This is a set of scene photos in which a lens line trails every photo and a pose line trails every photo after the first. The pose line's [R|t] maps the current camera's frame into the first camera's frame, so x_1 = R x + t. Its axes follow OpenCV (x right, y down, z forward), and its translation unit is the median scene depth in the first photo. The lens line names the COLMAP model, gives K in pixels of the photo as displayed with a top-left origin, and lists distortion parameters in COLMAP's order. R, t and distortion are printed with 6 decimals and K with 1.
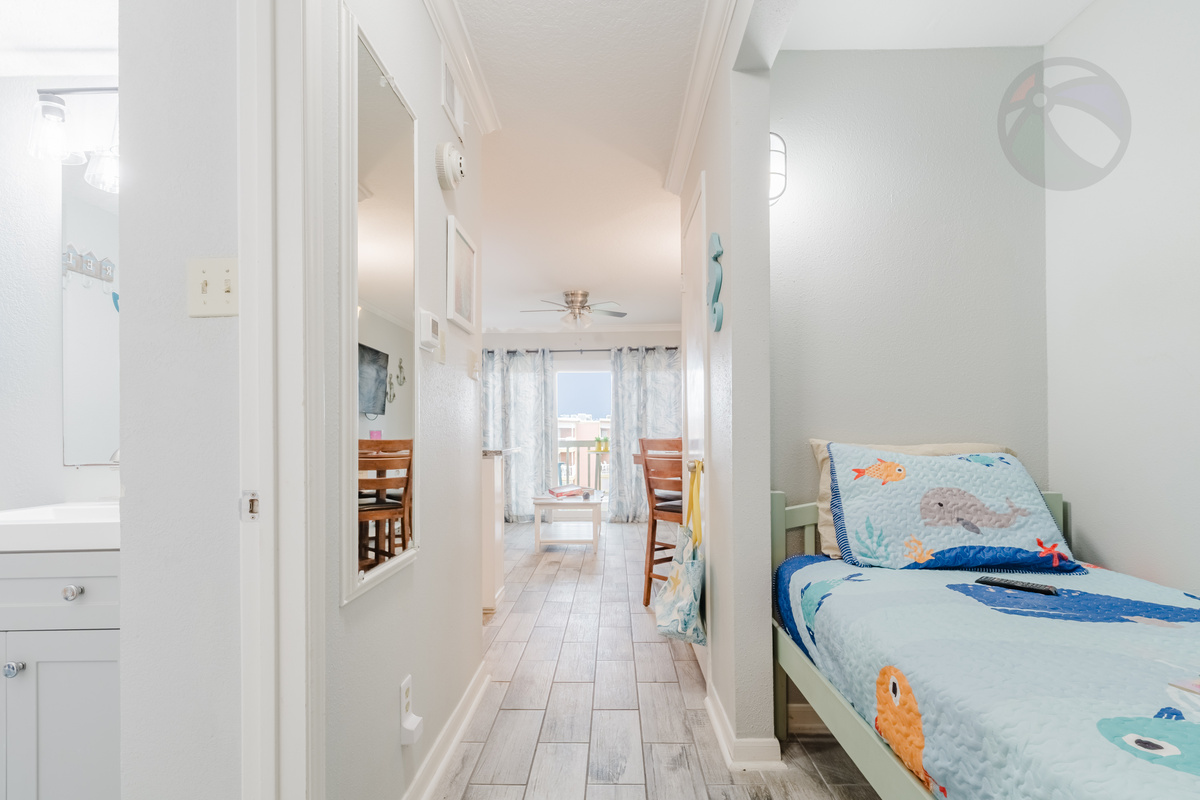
lens RADIAL K [[609.6, 0, 602.3], [0, 609.6, 427.7], [0, 0, 1]] dist [-0.001695, -0.000160]
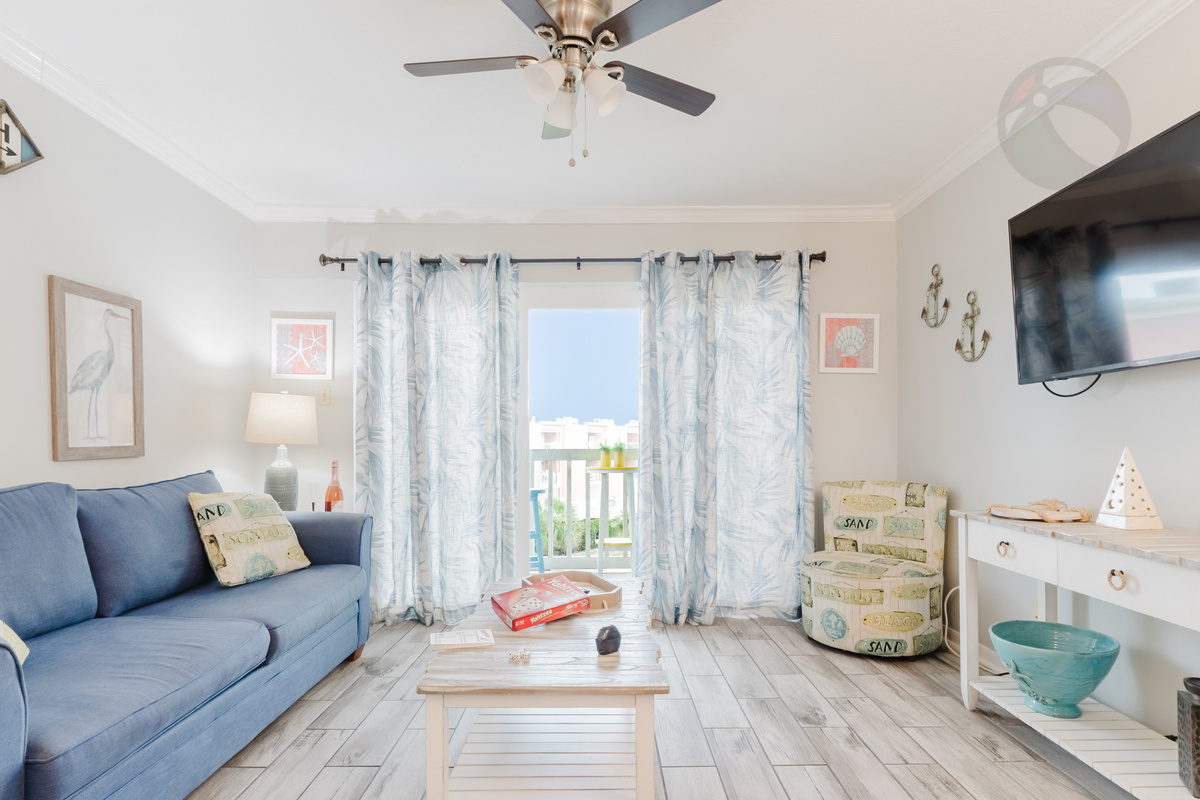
lens RADIAL K [[592.9, 0, 599.4], [0, 592.9, 453.2], [0, 0, 1]] dist [-0.000410, 0.000272]
pose [[0.999771, 0.002364, 0.021275, -0.027743], [-0.003011, 0.999532, 0.030431, 0.009183], [-0.021193, -0.030488, 0.999310, 0.536525]]
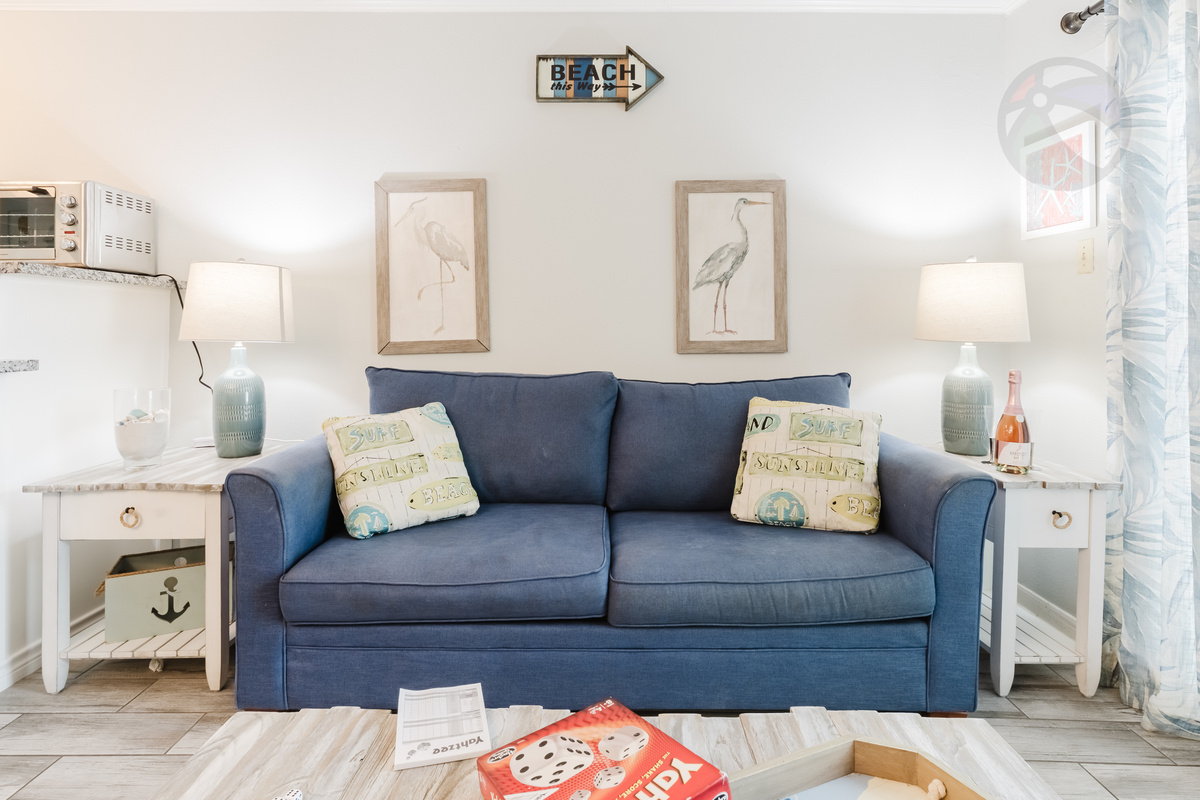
lens RADIAL K [[643.5, 0, 598.2], [0, 643.5, 329.8], [0, 0, 1]] dist [-0.001909, -0.000166]
pose [[0.027283, 0.003269, -0.999622, 0.053775], [0.007542, 0.999966, 0.003476, 0.008705], [0.999599, -0.007634, 0.027258, 0.797193]]
